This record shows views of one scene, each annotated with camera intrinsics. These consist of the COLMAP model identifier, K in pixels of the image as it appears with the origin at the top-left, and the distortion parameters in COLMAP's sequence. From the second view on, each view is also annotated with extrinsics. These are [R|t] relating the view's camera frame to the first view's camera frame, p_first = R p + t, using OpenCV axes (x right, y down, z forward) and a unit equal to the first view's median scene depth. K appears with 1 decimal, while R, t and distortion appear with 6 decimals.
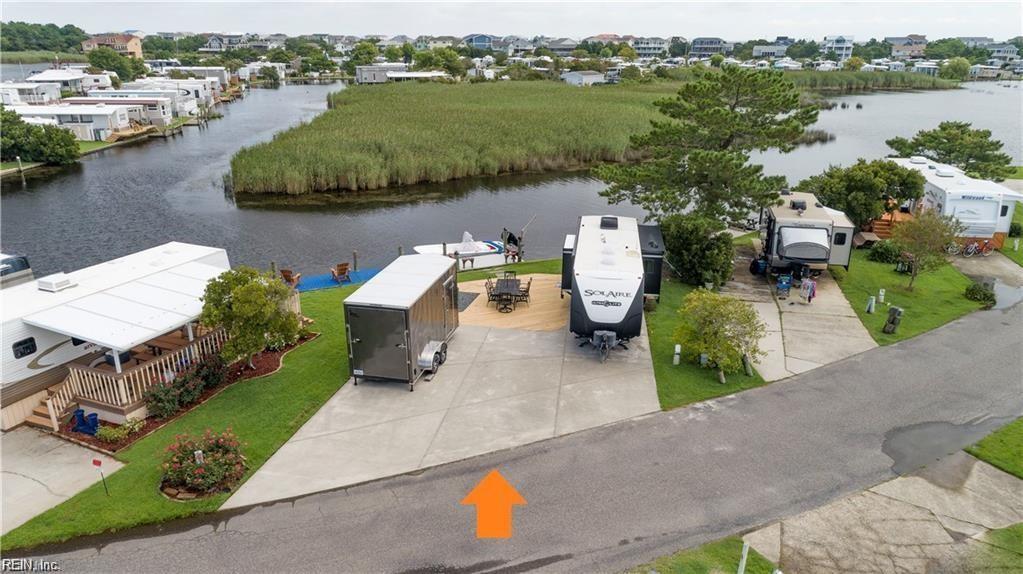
lens RADIAL K [[727.2, 0, 505.8], [0, 727.2, 297.6], [0, 0, 1]] dist [0.020066, -0.000200]
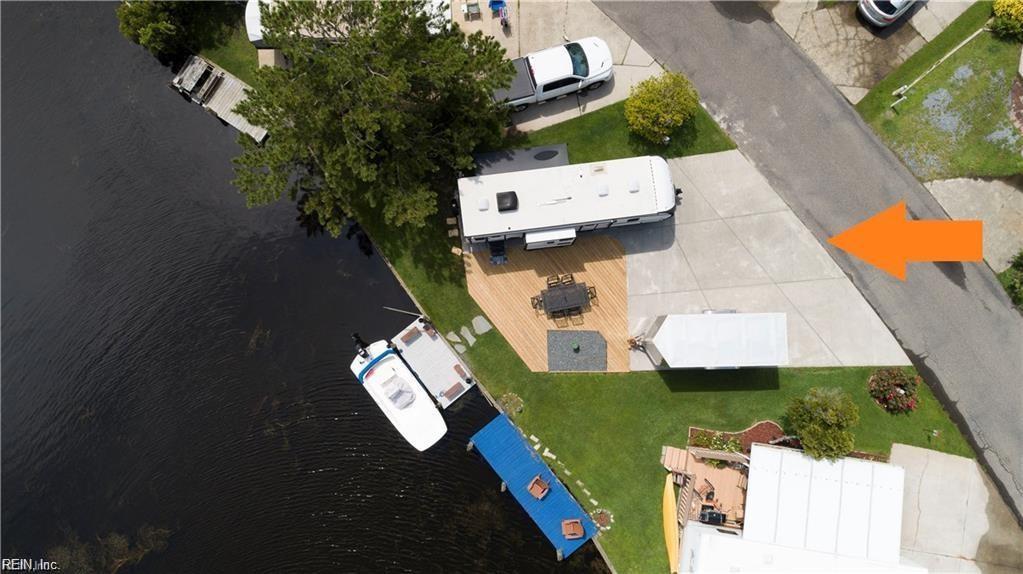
lens RADIAL K [[697.5, 0, 505.6], [0, 697.5, 286.8], [0, 0, 1]] dist [0.023223, 0.003972]
pose [[-0.251409, -0.965453, 0.068516, -0.020455], [0.330413, -0.019073, 0.943644, -0.632409], [-0.909737, 0.259879, 0.323793, 0.468839]]
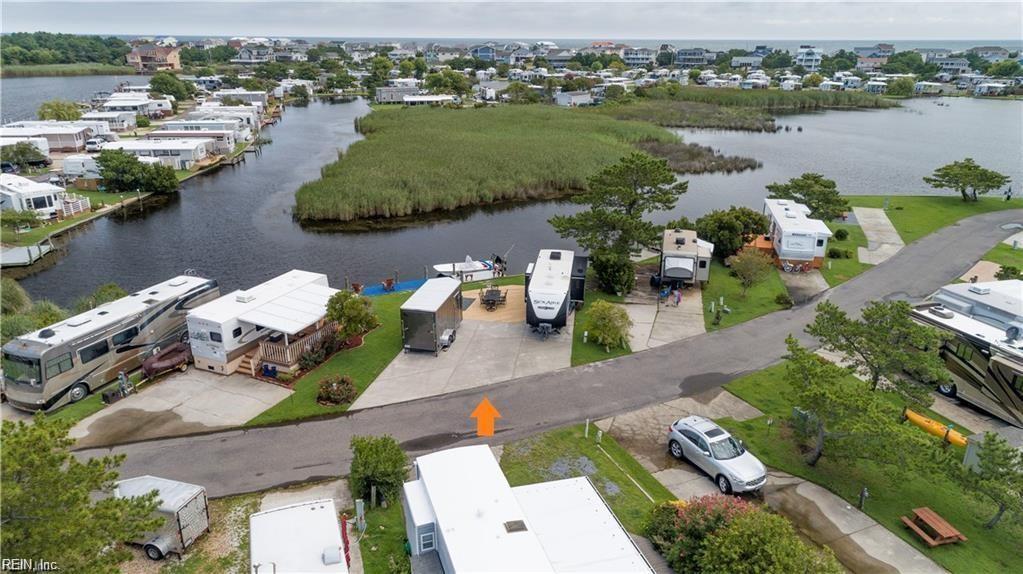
lens RADIAL K [[688.8, 0, 505.9], [0, 688.8, 285.1], [0, 0, 1]] dist [0.019250, 0.002015]
pose [[0.999985, 0.002158, -0.004978, 0.025170], [-0.002140, 0.999991, 0.003741, -0.027415], [0.004986, -0.003730, 0.999981, -0.346031]]
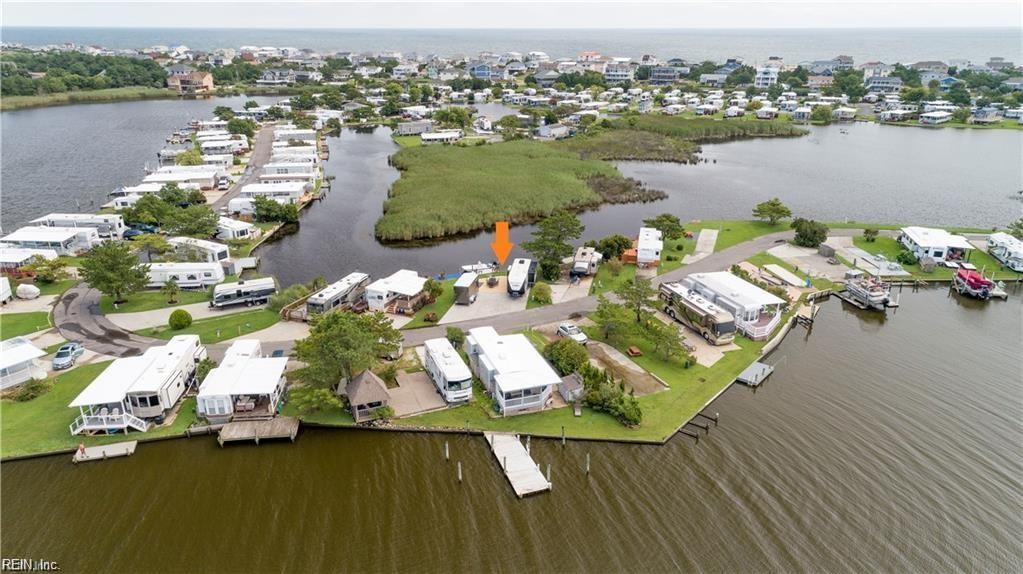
lens RADIAL K [[697.5, 0, 505.6], [0, 697.5, 286.8], [0, 0, 1]] dist [0.023223, 0.003972]
pose [[0.999984, -0.005660, -0.000793, 0.043727], [0.005671, 0.999867, 0.015308, -0.022584], [0.000706, -0.015312, 0.999883, -1.475112]]
